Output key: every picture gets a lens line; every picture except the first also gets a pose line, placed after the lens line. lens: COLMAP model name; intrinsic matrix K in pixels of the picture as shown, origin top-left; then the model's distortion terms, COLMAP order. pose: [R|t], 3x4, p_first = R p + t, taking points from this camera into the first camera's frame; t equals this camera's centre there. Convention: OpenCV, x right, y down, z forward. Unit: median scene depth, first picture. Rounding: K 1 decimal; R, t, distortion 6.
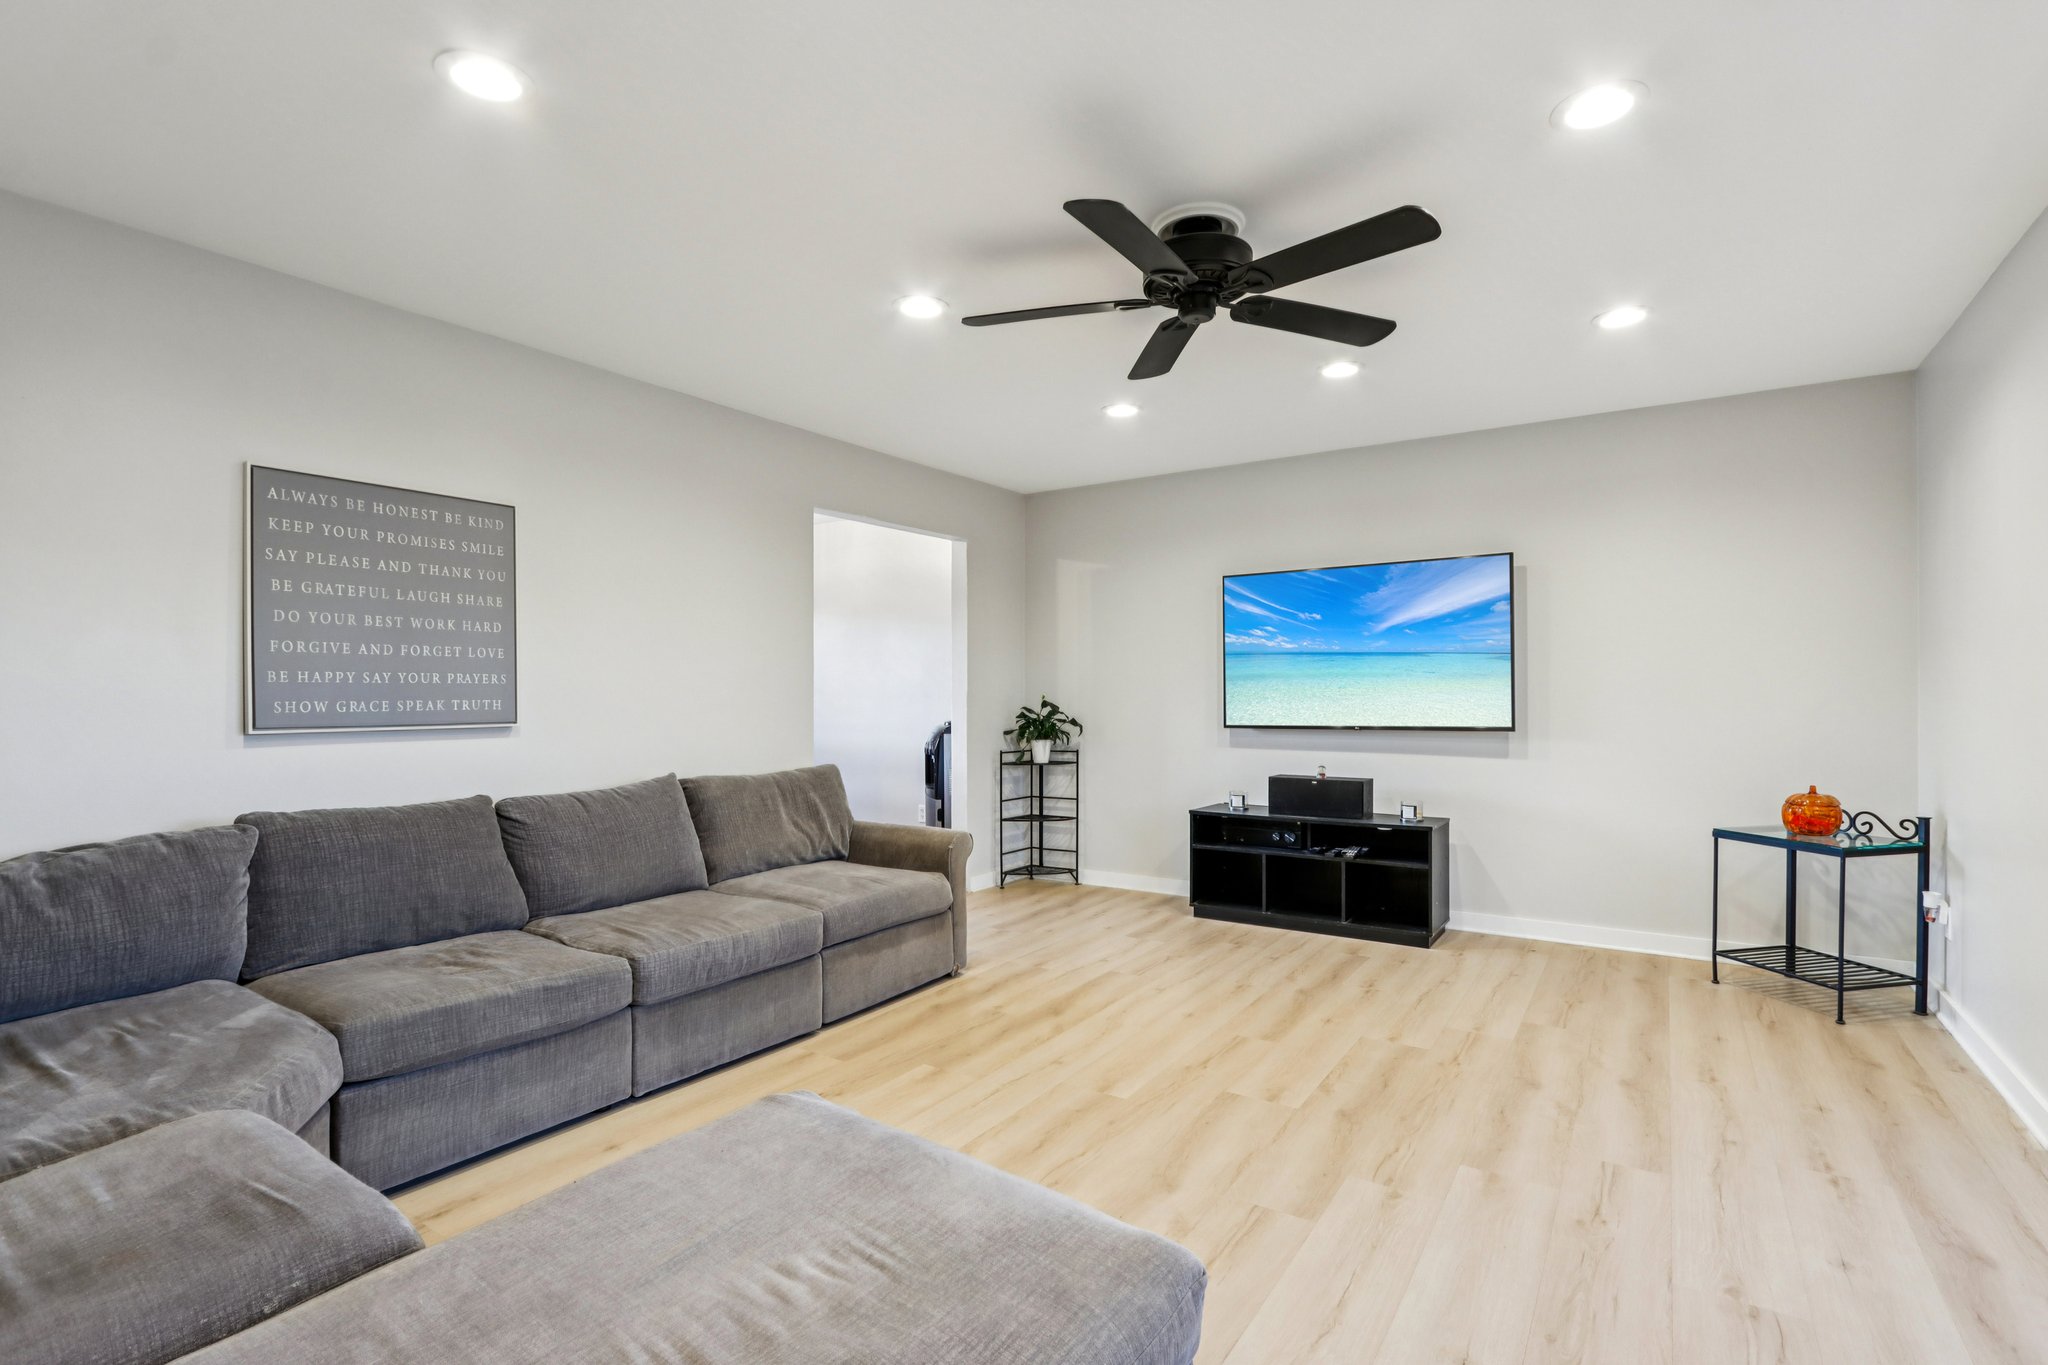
lens RADIAL K [[954.2, 0, 1030.2], [0, 954.2, 689.6], [0, 0, 1]] dist [-0.019864, 0.000194]
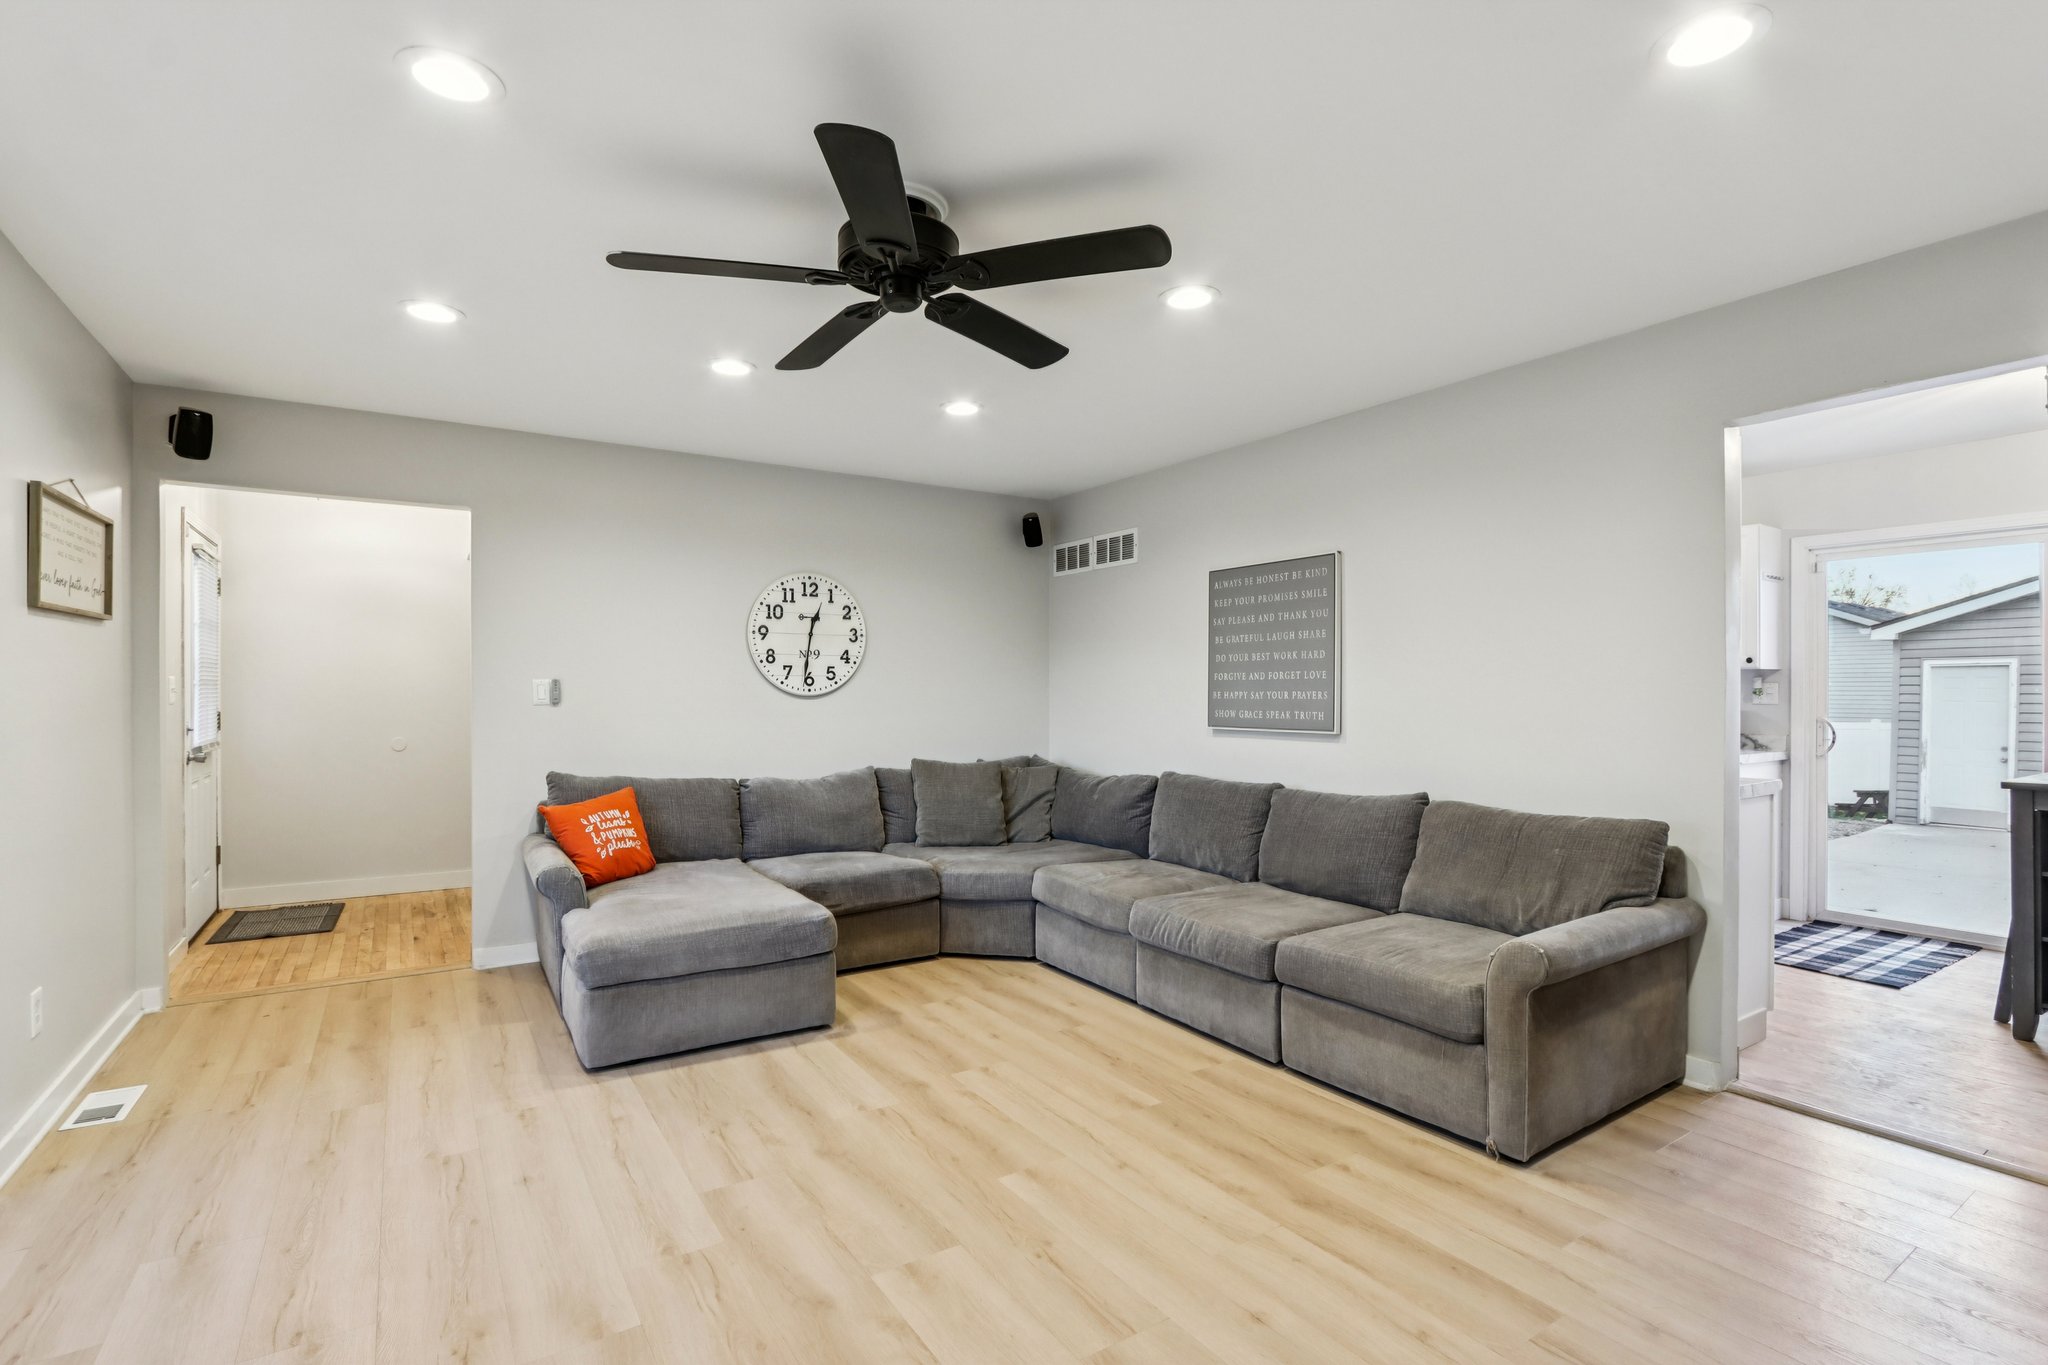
lens RADIAL K [[954.2, 0, 1032.6], [0, 954.2, 690.9], [0, 0, 1]] dist [-0.019864, 0.000194]
pose [[-0.386269, 0.002044, -0.922384, 0.807516], [0.005471, 0.999985, -0.000075, -0.020602], [0.922370, -0.005076, -0.386275, 1.231362]]
